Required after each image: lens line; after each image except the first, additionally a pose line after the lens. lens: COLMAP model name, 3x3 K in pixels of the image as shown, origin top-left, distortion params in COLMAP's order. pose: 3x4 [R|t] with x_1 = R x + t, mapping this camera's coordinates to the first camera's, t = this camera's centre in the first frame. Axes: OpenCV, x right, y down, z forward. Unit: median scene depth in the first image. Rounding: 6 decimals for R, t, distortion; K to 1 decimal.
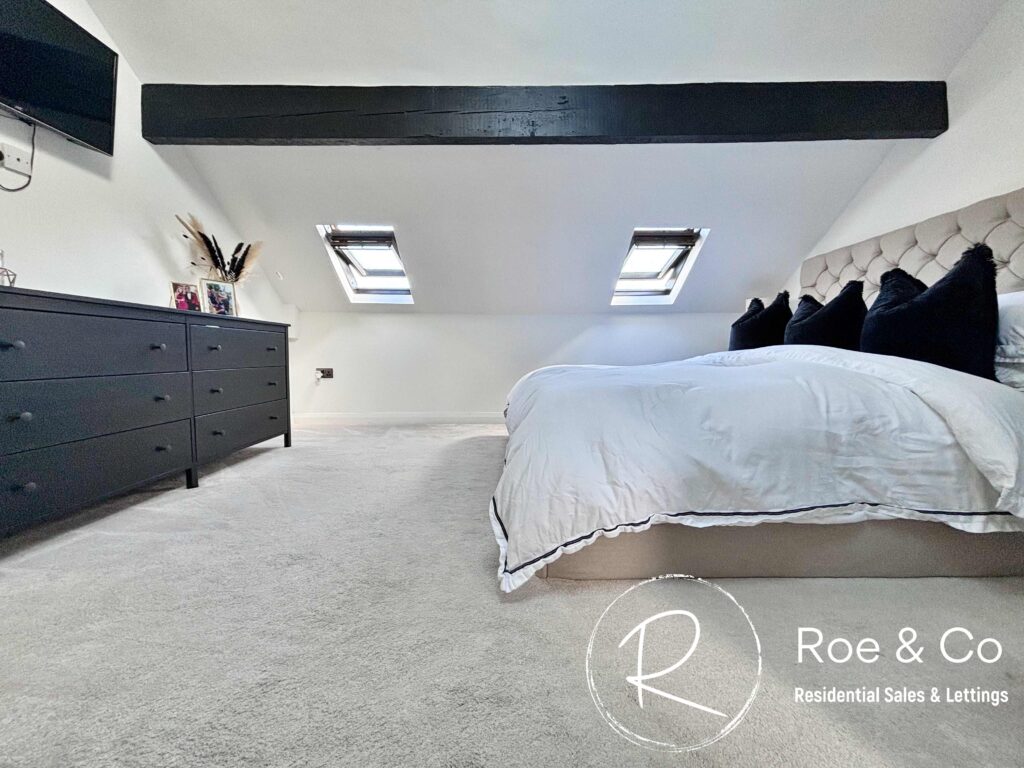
lens RADIAL K [[410.7, 0, 515.2], [0, 410.7, 382.3], [0, 0, 1]] dist [0.003849, -0.001663]
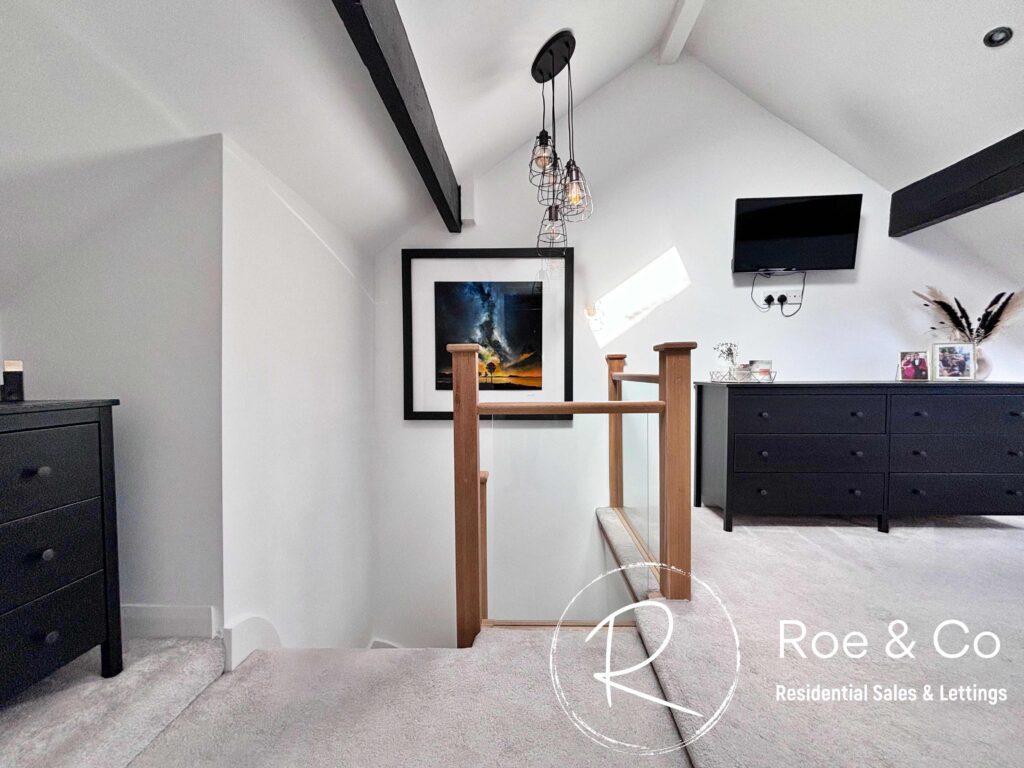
lens RADIAL K [[410.7, 0, 513.2], [0, 410.7, 389.1], [0, 0, 1]] dist [0.003849, -0.001663]
pose [[-0.038334, 0.034793, -0.998659, 0.352507], [-0.073942, 0.996555, 0.037558, -0.098292], [0.996526, 0.075282, -0.035629, -0.035289]]
